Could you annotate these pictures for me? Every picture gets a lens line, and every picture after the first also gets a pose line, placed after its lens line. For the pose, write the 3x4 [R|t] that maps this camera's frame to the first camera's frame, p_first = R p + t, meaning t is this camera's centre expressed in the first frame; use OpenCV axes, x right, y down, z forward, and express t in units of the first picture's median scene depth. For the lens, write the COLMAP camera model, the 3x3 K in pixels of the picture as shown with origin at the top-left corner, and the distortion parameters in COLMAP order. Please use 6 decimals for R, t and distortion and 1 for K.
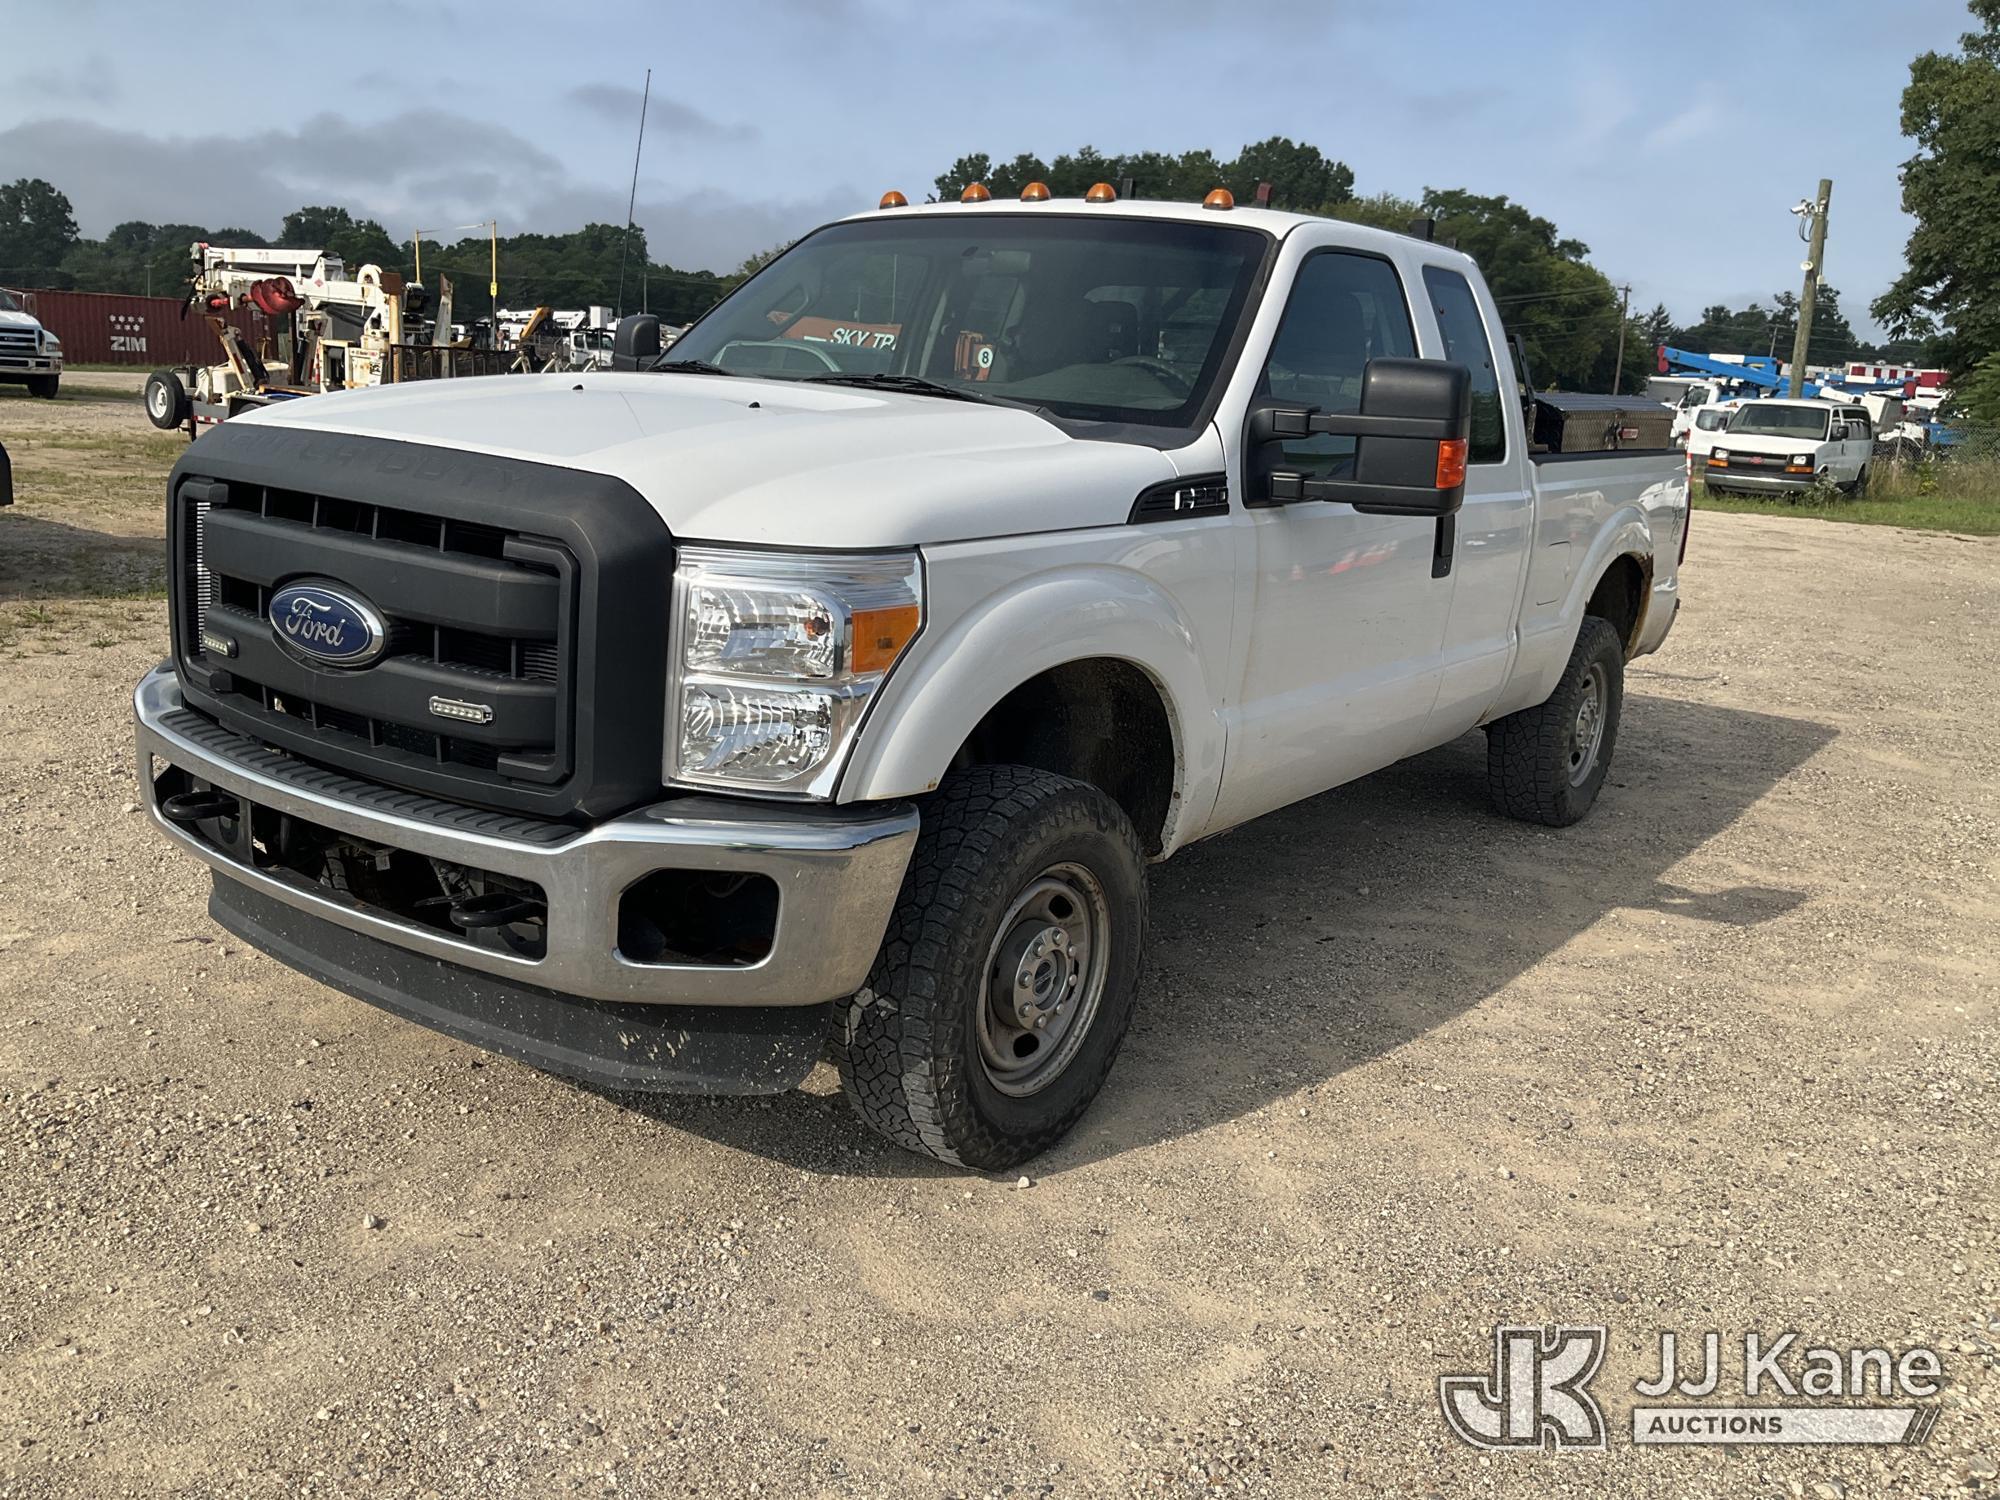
lens RADIAL K [[1978.6, 0, 1006.4], [0, 1978.6, 761.3], [0, 0, 1]] dist [0.061964, 0.000000]
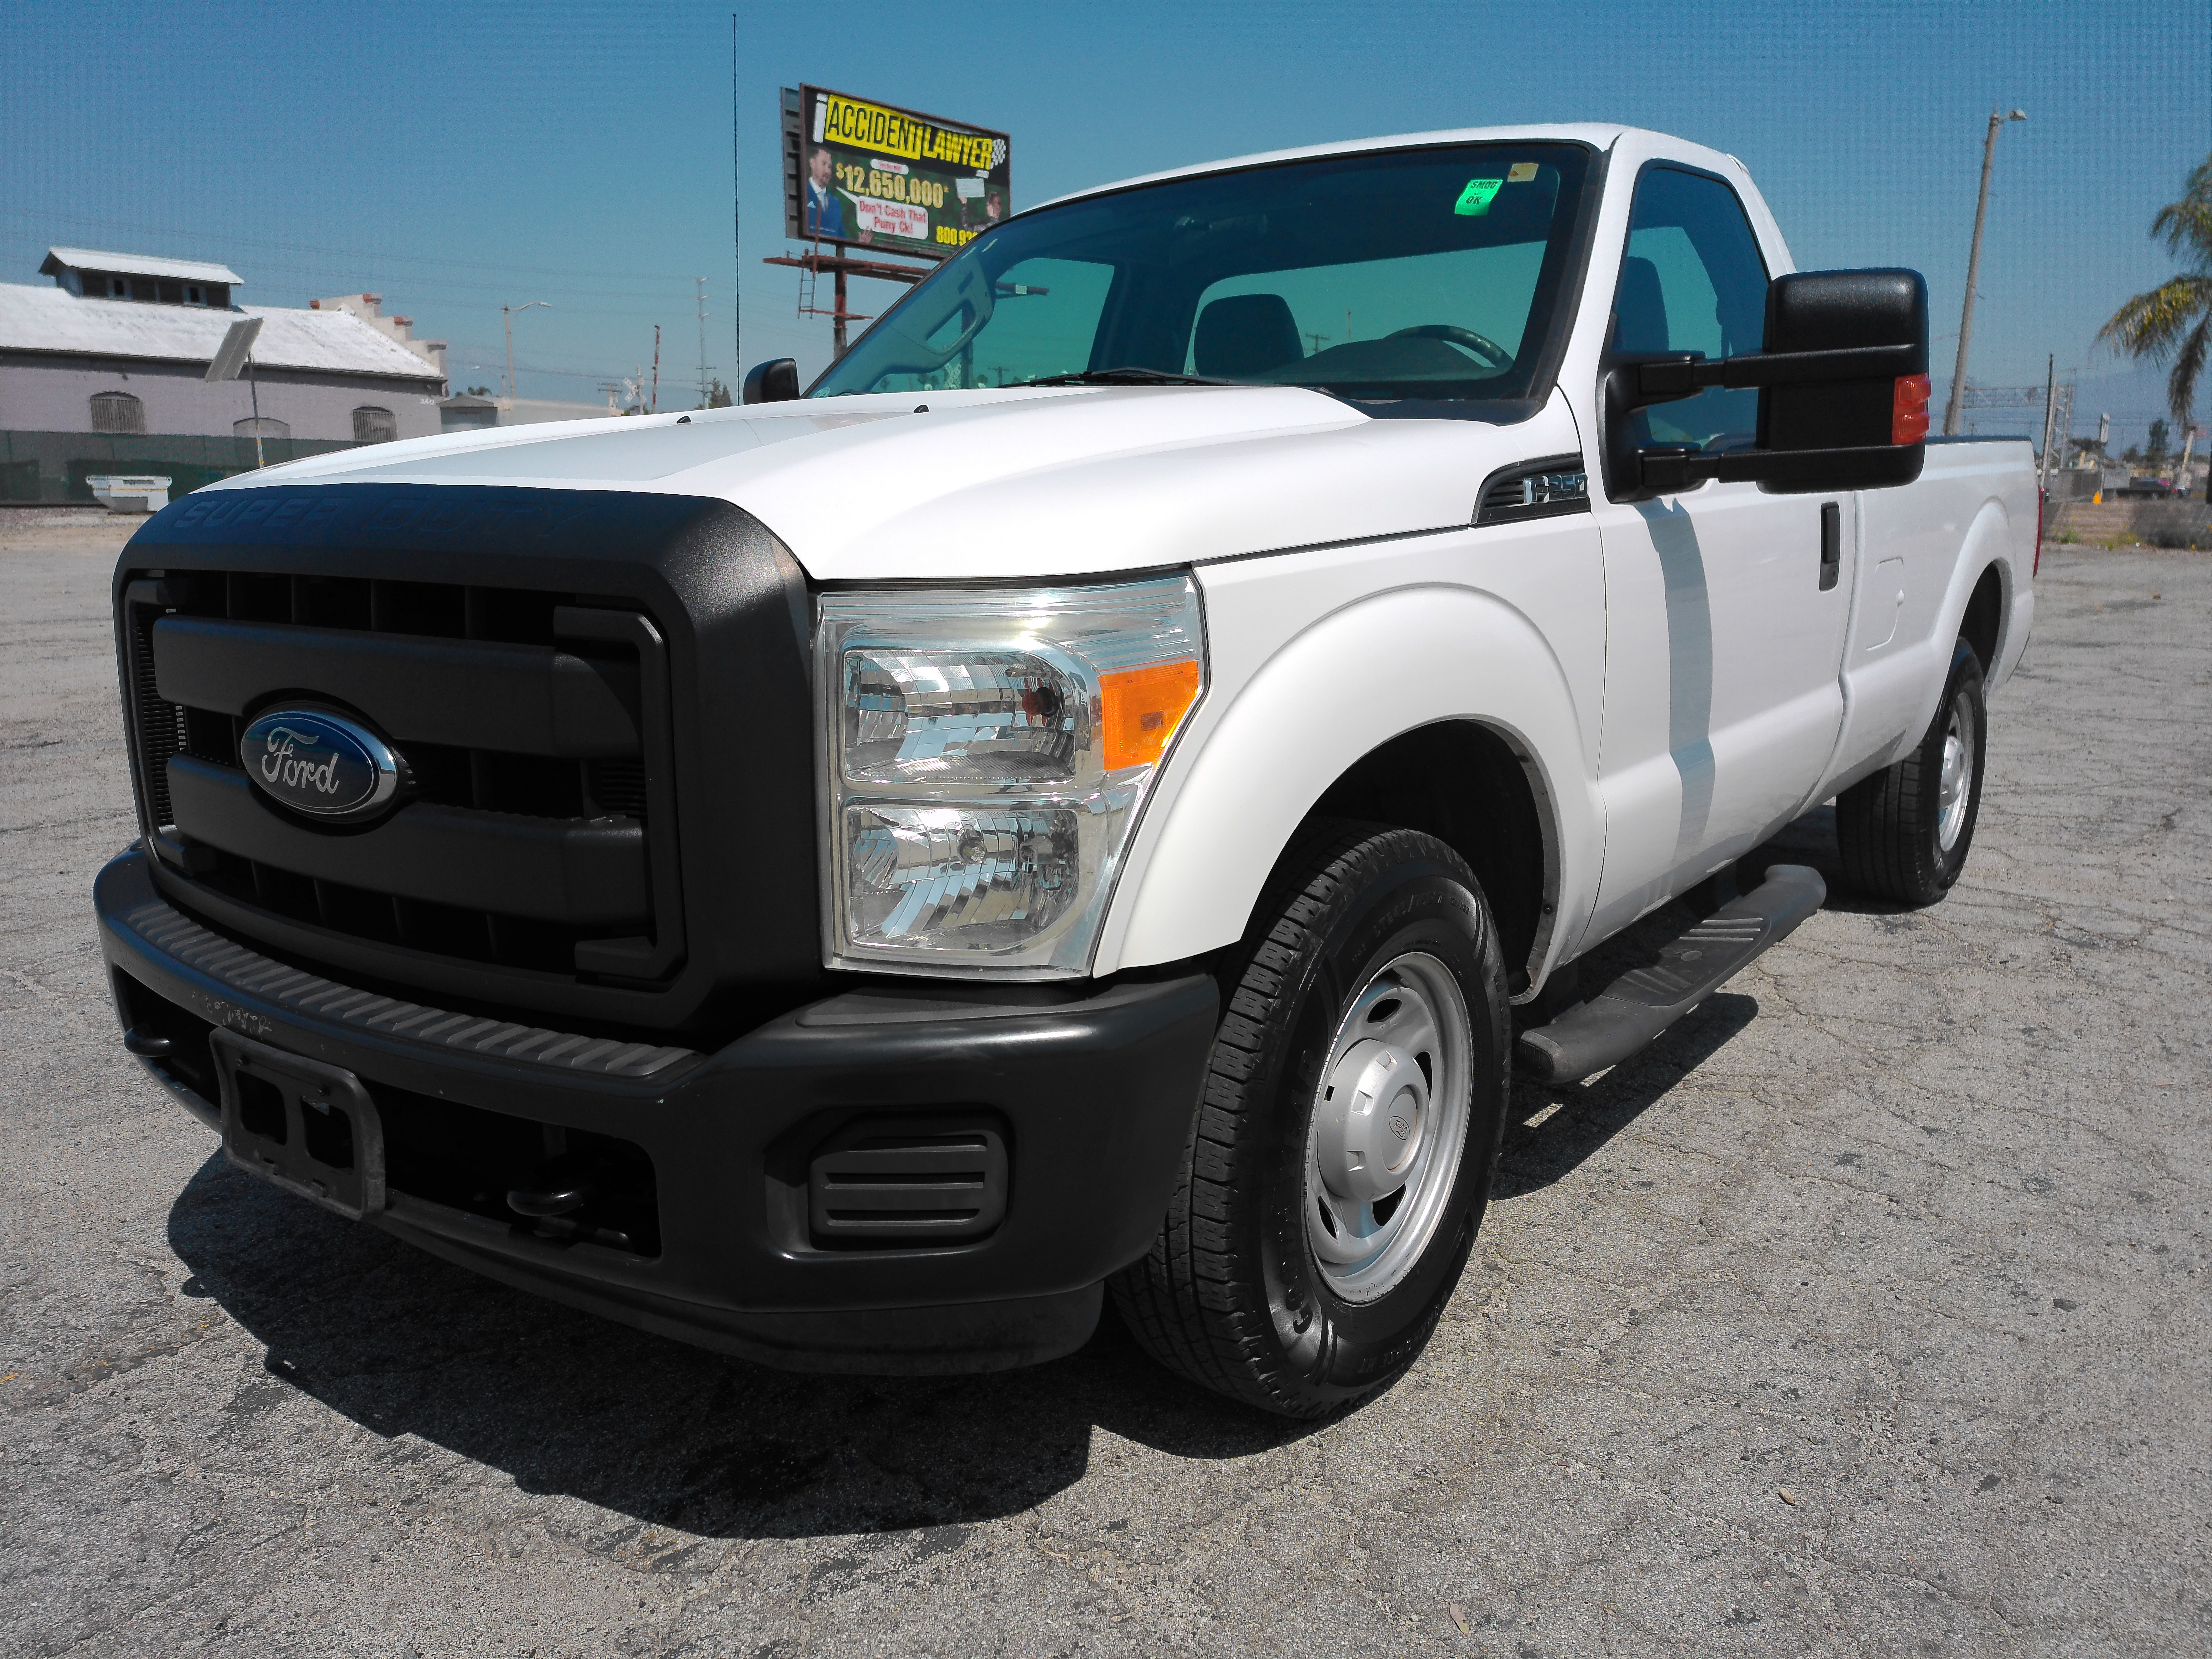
lens RADIAL K [[1964.1, 0, 1114.8], [0, 1964.1, 833.4], [0, 0, 1]] dist [0.064845, -0.001868]
pose [[0.995925, -0.079926, -0.041775, -0.045713], [0.079243, 0.996697, -0.017754, -0.011761], [0.043056, 0.014371, 0.998969, 0.339404]]
